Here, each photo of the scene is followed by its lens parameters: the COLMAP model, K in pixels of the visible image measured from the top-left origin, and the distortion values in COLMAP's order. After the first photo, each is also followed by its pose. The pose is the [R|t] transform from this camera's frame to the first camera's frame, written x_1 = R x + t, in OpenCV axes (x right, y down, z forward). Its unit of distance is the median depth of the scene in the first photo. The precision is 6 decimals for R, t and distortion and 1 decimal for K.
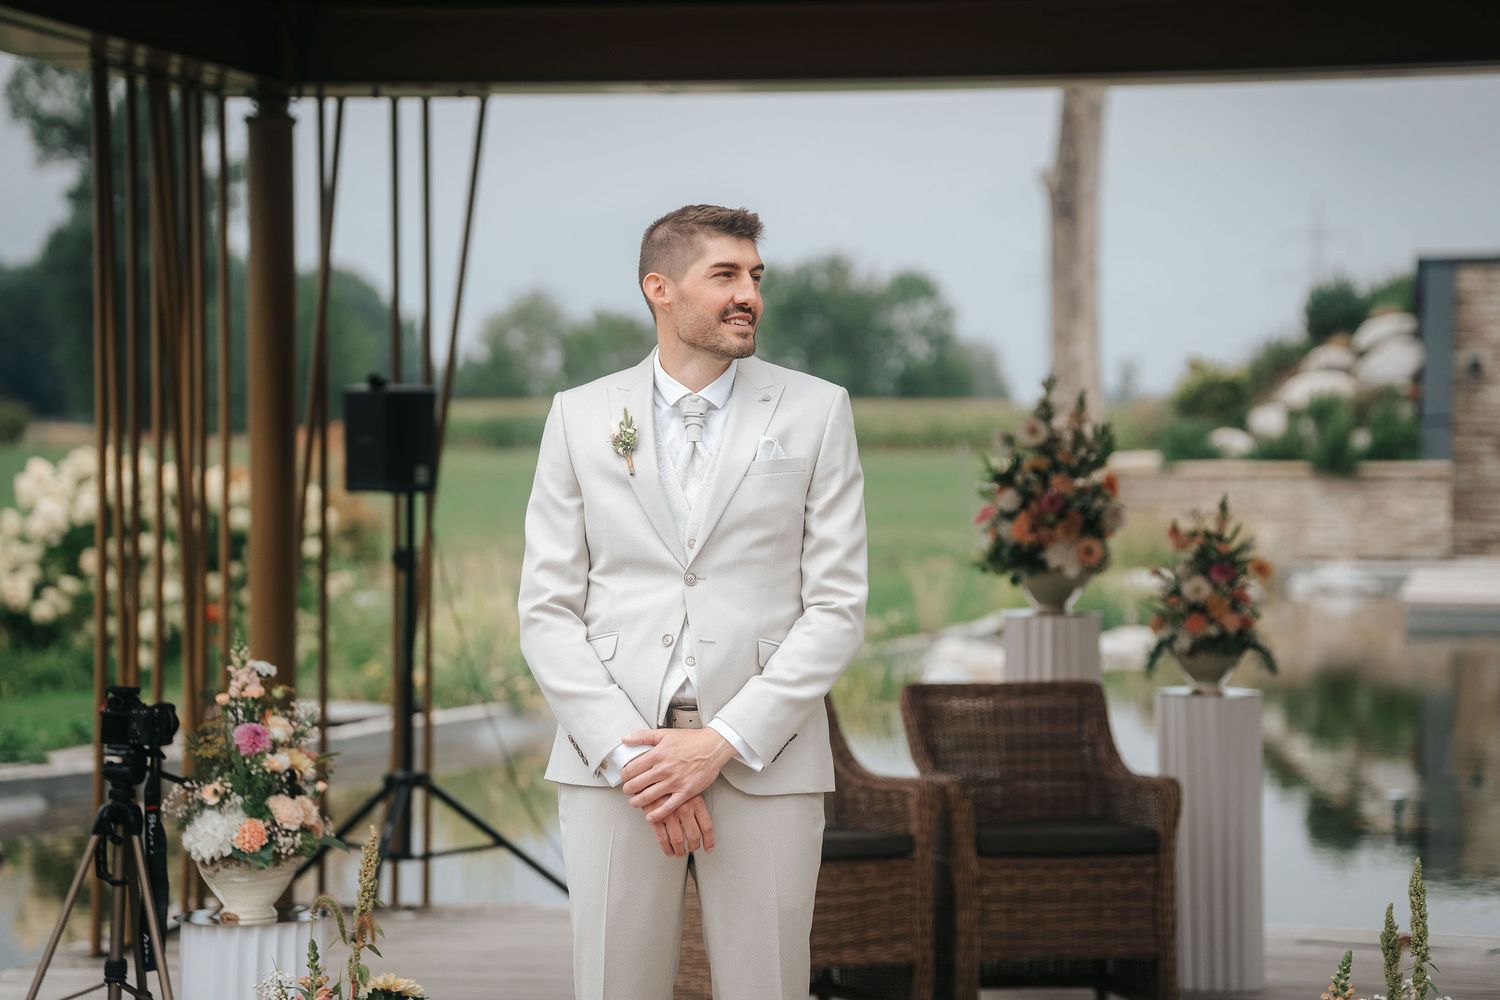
lens RADIAL K [[4155.0, 0, 750.0], [0, 4155.0, 500.0], [0, 0, 1]] dist [0.396571, -0.191812]
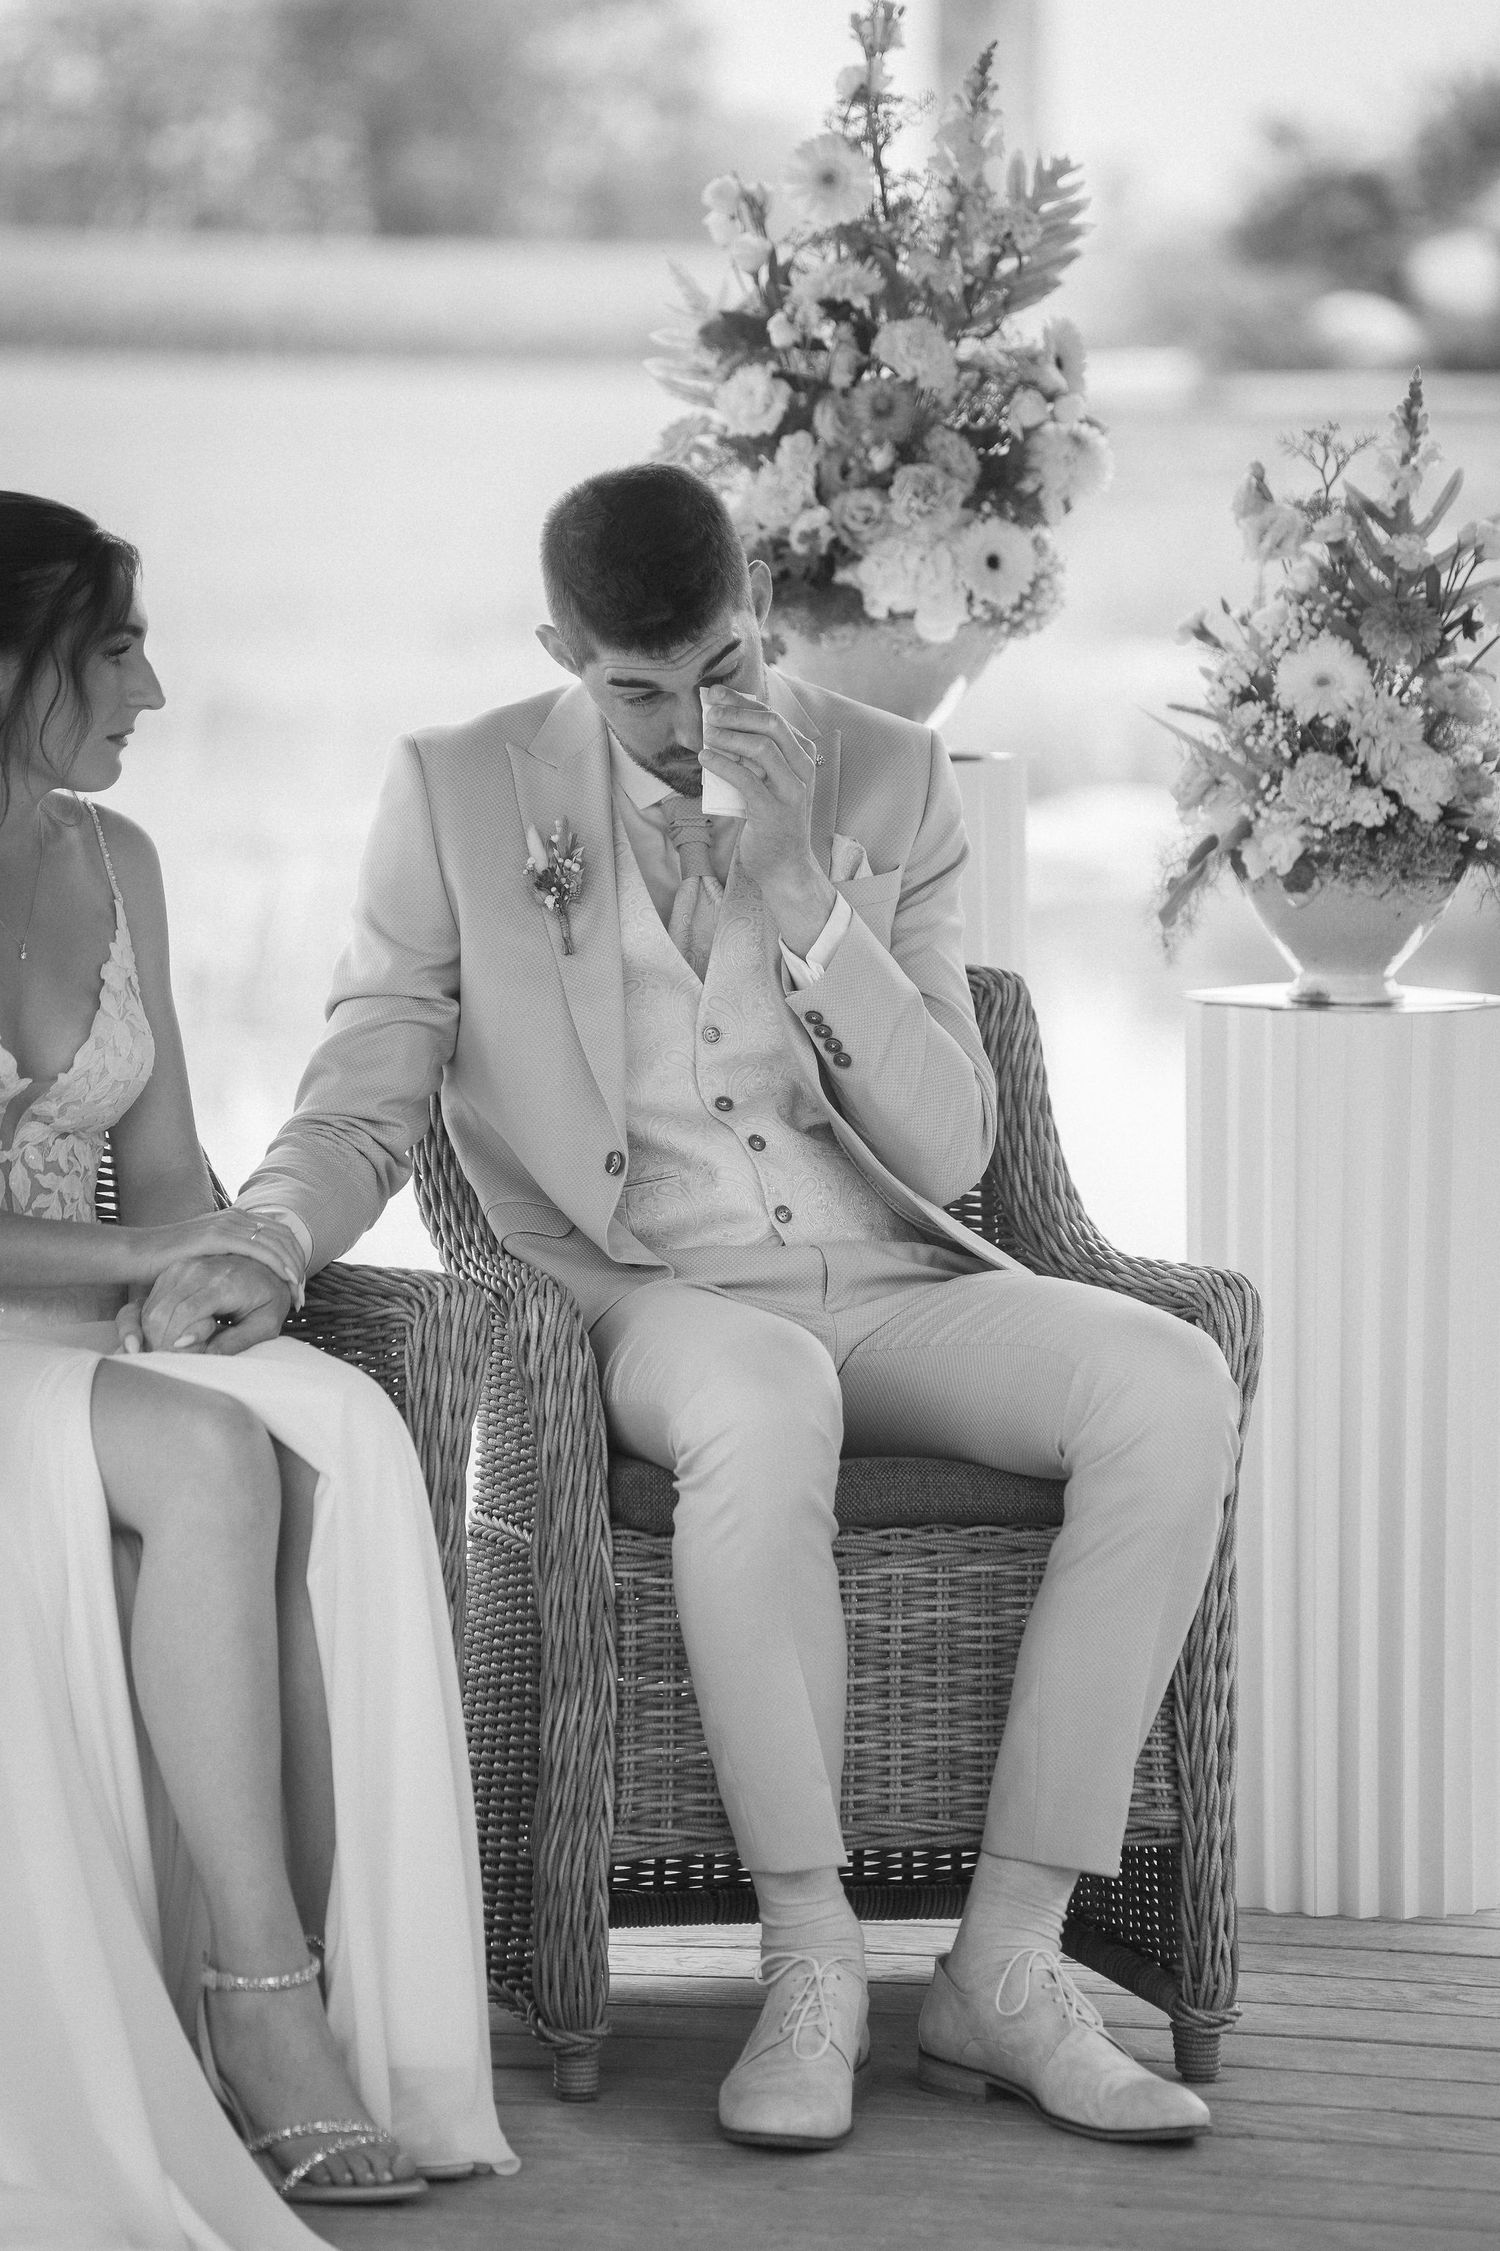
lens RADIAL K [[8138.8, 0, 750.0], [0, 8138.8, 1125.5], [0, 0, 1]] dist [0.053856, 57.795267]
pose [[0.998831, 0.007285, 0.047783, 0.032024], [-0.010772, 0.997264, 0.073137, 0.009698], [-0.047119, -0.073566, 0.996177, 0.359965]]
